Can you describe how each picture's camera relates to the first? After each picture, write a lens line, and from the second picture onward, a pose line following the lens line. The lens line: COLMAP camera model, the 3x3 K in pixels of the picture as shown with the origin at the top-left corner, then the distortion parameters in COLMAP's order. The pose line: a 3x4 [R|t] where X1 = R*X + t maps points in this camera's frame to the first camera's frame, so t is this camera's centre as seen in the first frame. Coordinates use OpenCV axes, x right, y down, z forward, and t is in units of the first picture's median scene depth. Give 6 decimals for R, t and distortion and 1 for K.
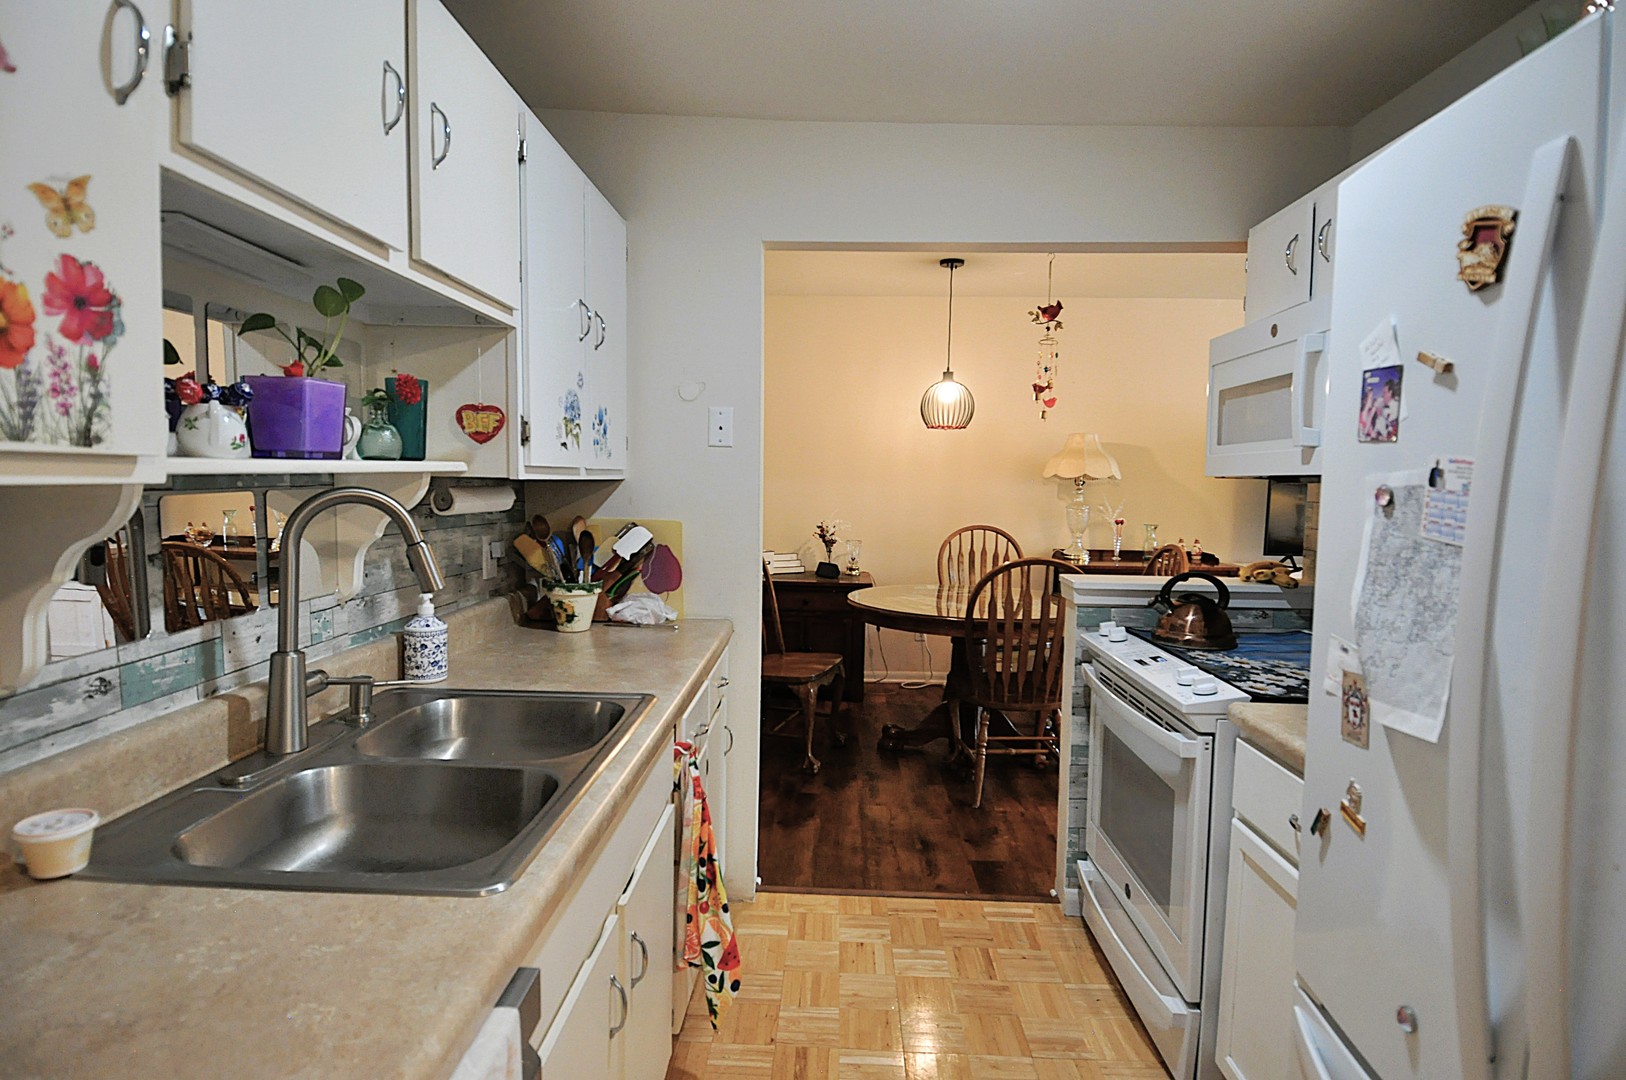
lens RADIAL K [[845.5, 0, 817.9], [0, 845.5, 545.7], [0, 0, 1]] dist [0.055273, -0.060069]
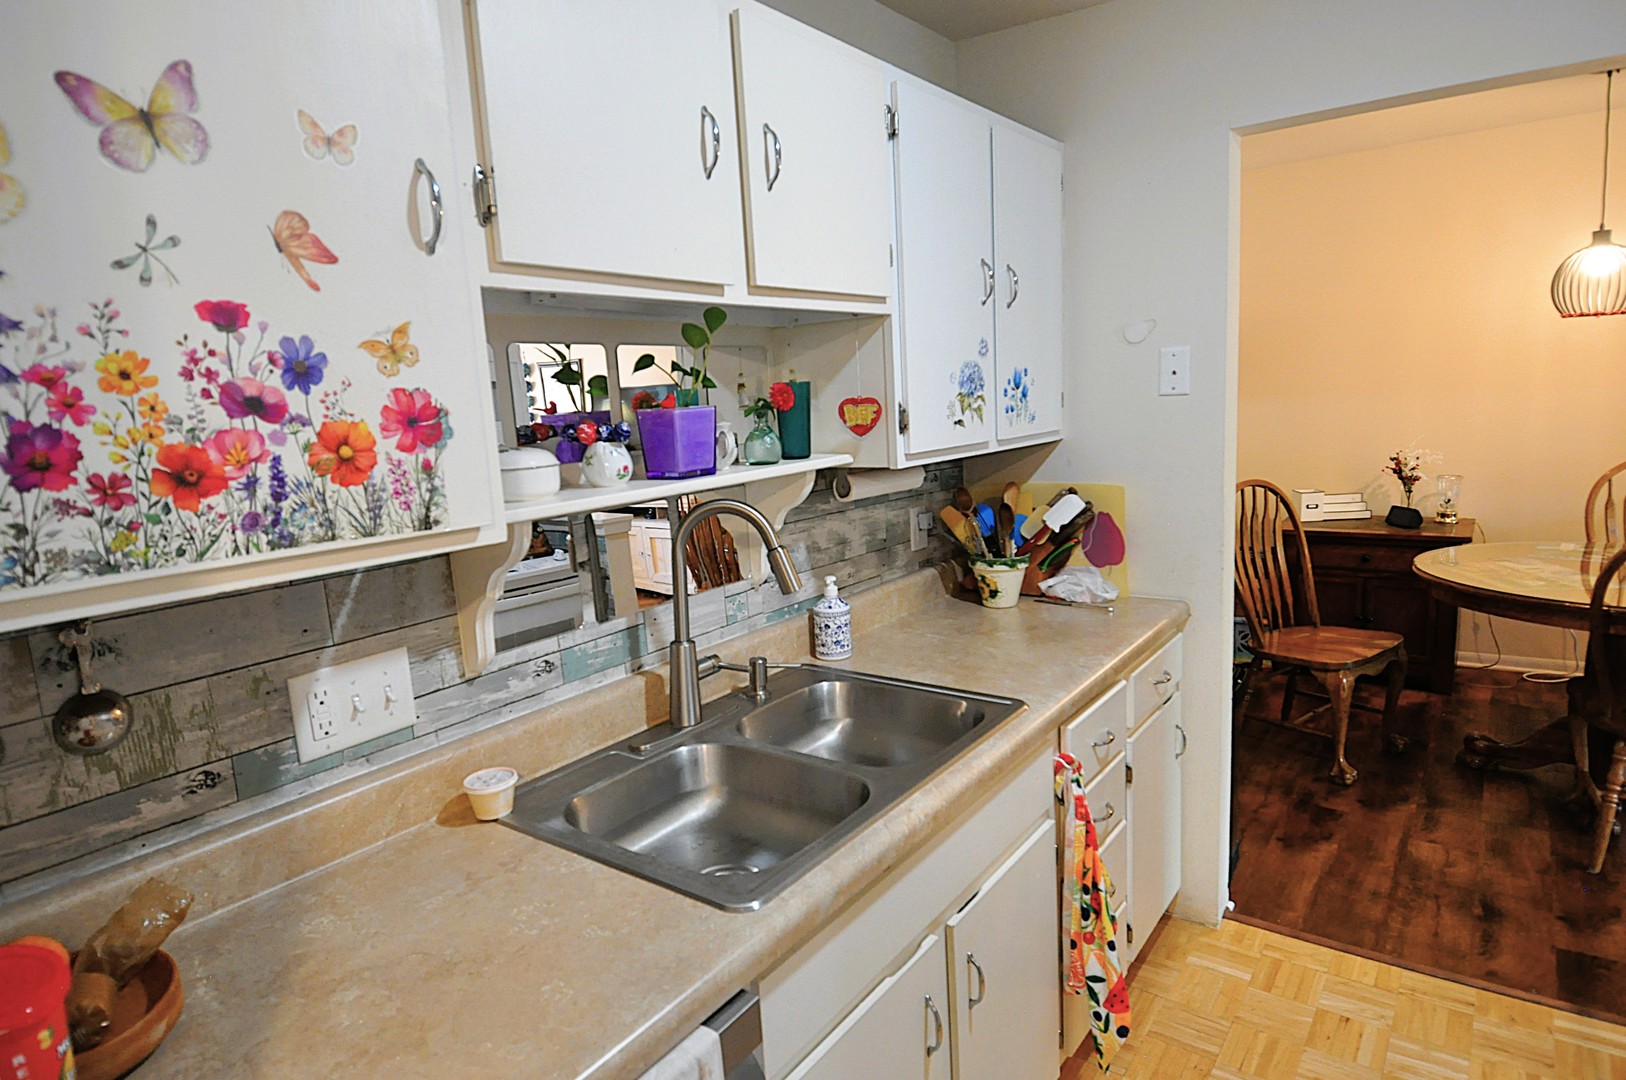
lens RADIAL K [[914.1, 0, 818.7], [0, 914.1, 547.6], [0, 0, 1]] dist [0.055712, -0.061015]
pose [[0.814403, 0.031857, -0.579425, 0.143575], [0.023247, 0.995899, 0.087429, -0.061149], [0.579834, -0.084672, 0.810323, 0.057766]]
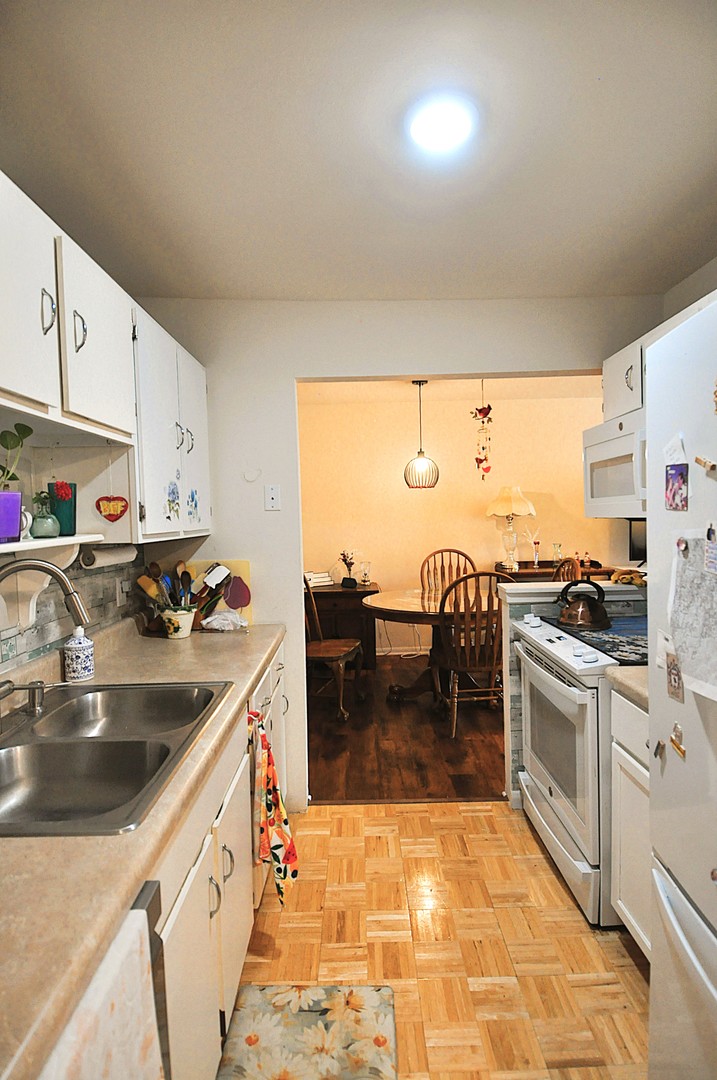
lens RADIAL K [[561.3, 0, 364.1], [0, 561.3, 538.8], [0, 0, 1]] dist [0.053481, -0.056813]
pose [[0.998385, -0.042974, 0.037157, 0.010406], [0.044372, 0.998305, -0.037648, -0.022930], [-0.035476, 0.039236, 0.998600, -0.018648]]
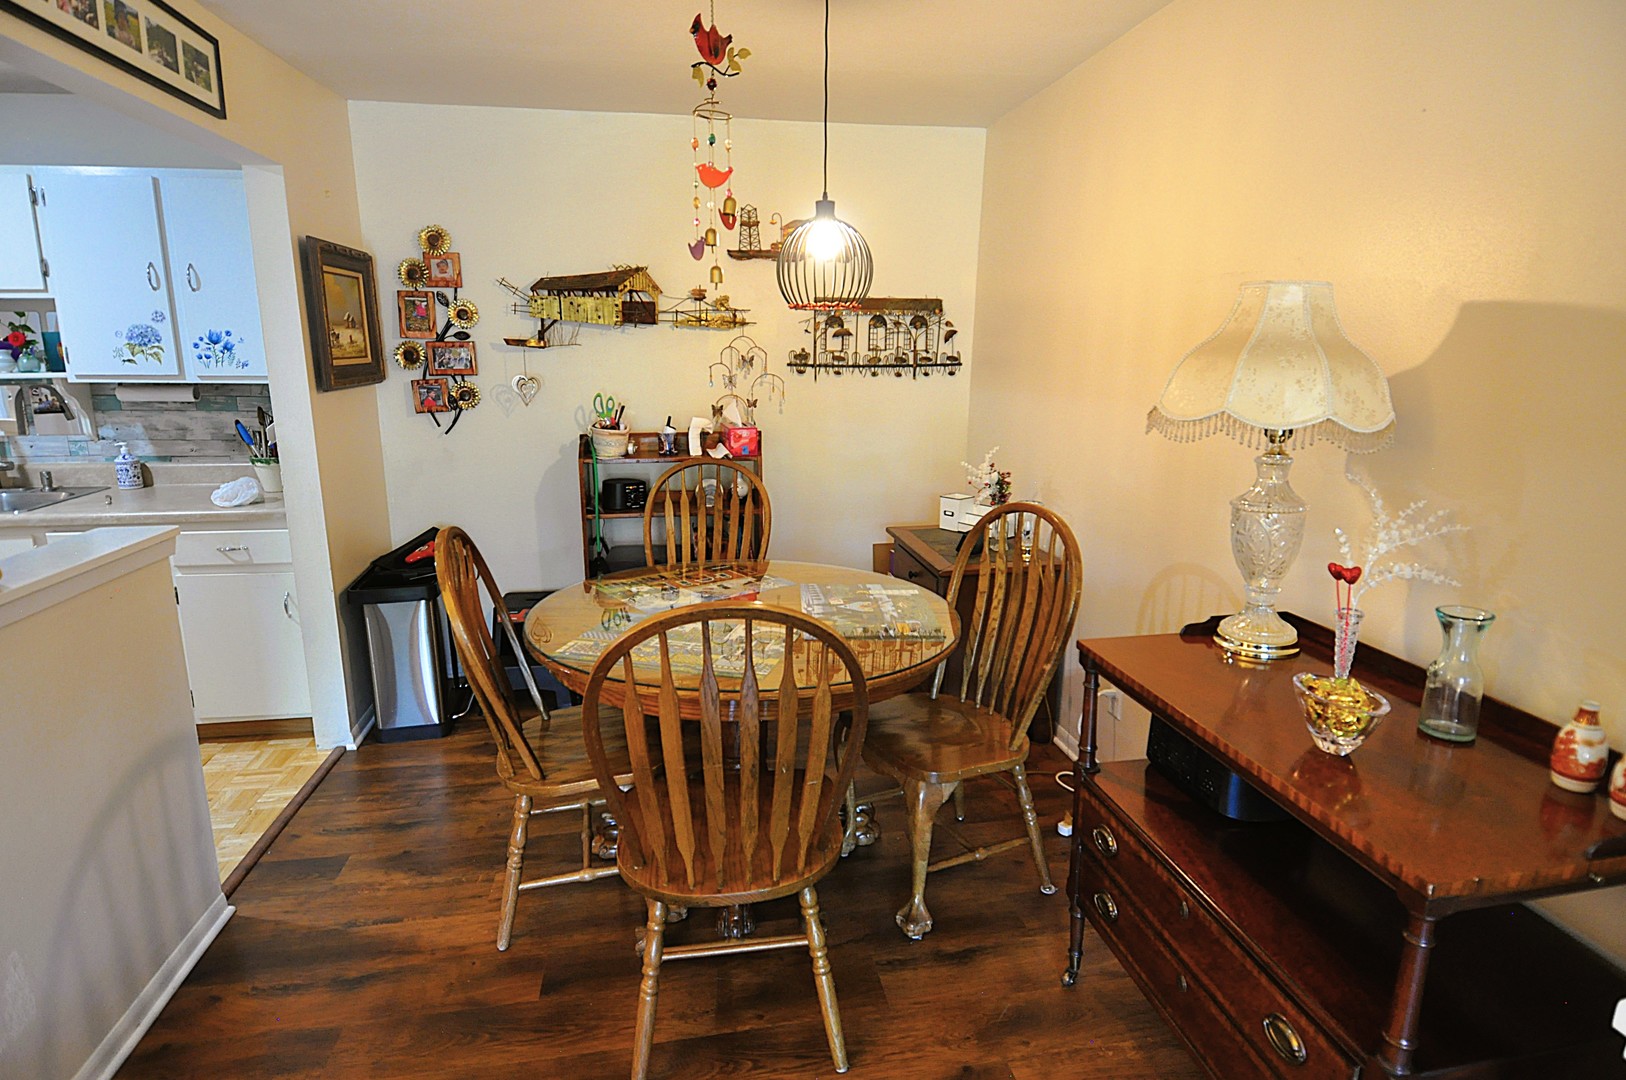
lens RADIAL K [[859.0, 0, 813.0], [0, 859.0, 540.0], [0, 0, 1]] dist [0.037902, -0.040380]
pose [[0.191043, 0.197034, -0.961603, 1.329836], [-0.089738, 0.979050, 0.182780, -0.169713], [0.977471, 0.051374, 0.204722, 1.633452]]
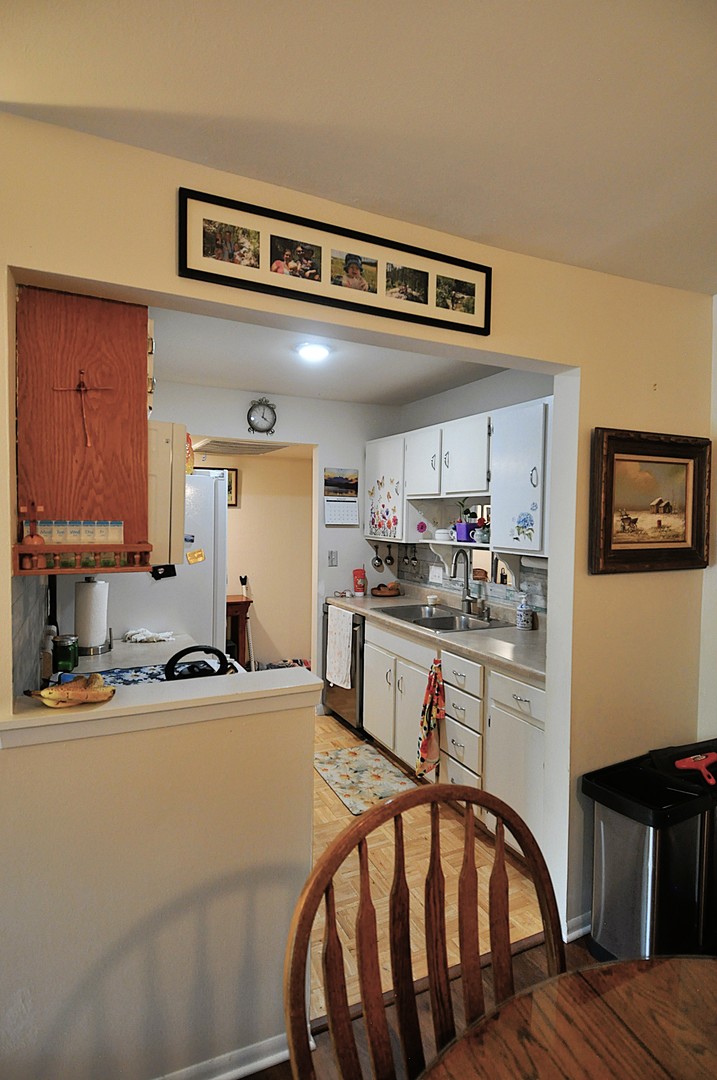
lens RADIAL K [[561.3, 0, 364.1], [0, 561.3, 538.8], [0, 0, 1]] dist [0.053481, -0.056813]
pose [[-0.887934, -0.013644, -0.459769, 0.601935], [-0.069457, 0.992076, 0.104698, -0.204058], [0.454697, 0.124899, -0.881845, 1.765631]]
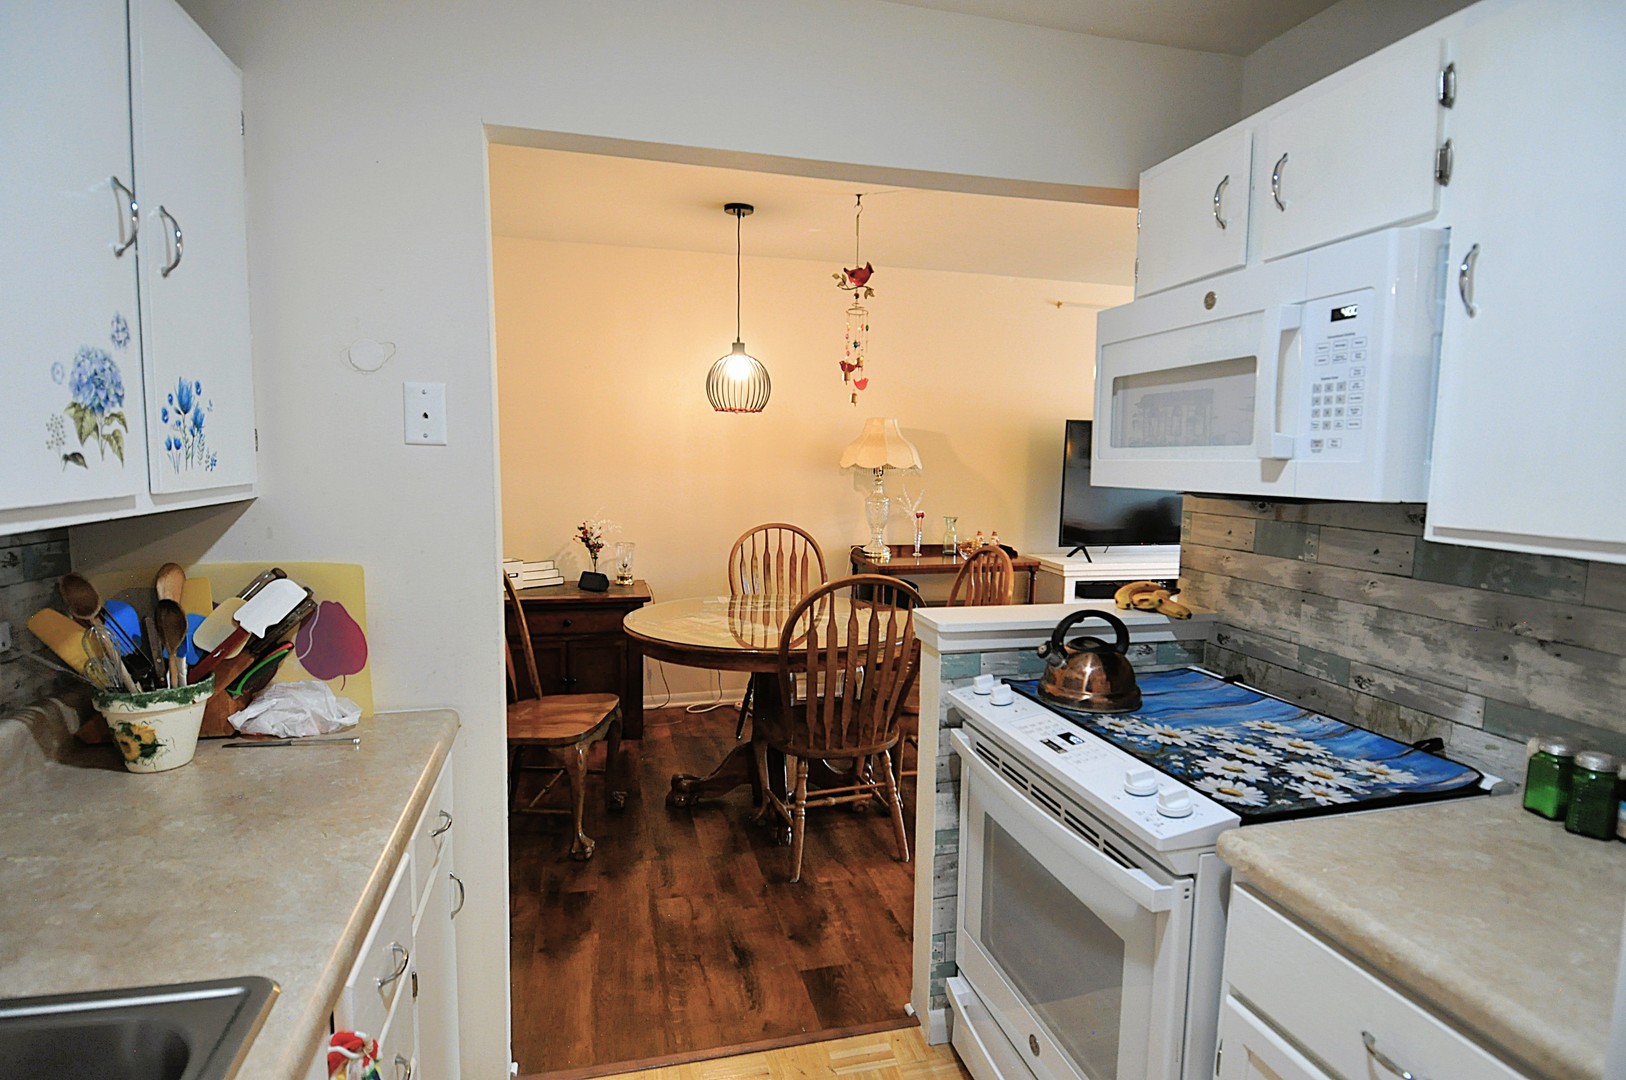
lens RADIAL K [[845.5, 0, 817.9], [0, 845.5, 545.7], [0, 0, 1]] dist [0.055273, -0.060069]
pose [[0.960410, -0.032330, 0.276708, -0.013306], [0.023912, 0.999144, 0.033746, -0.061401], [-0.277562, -0.025793, 0.960361, 0.327879]]
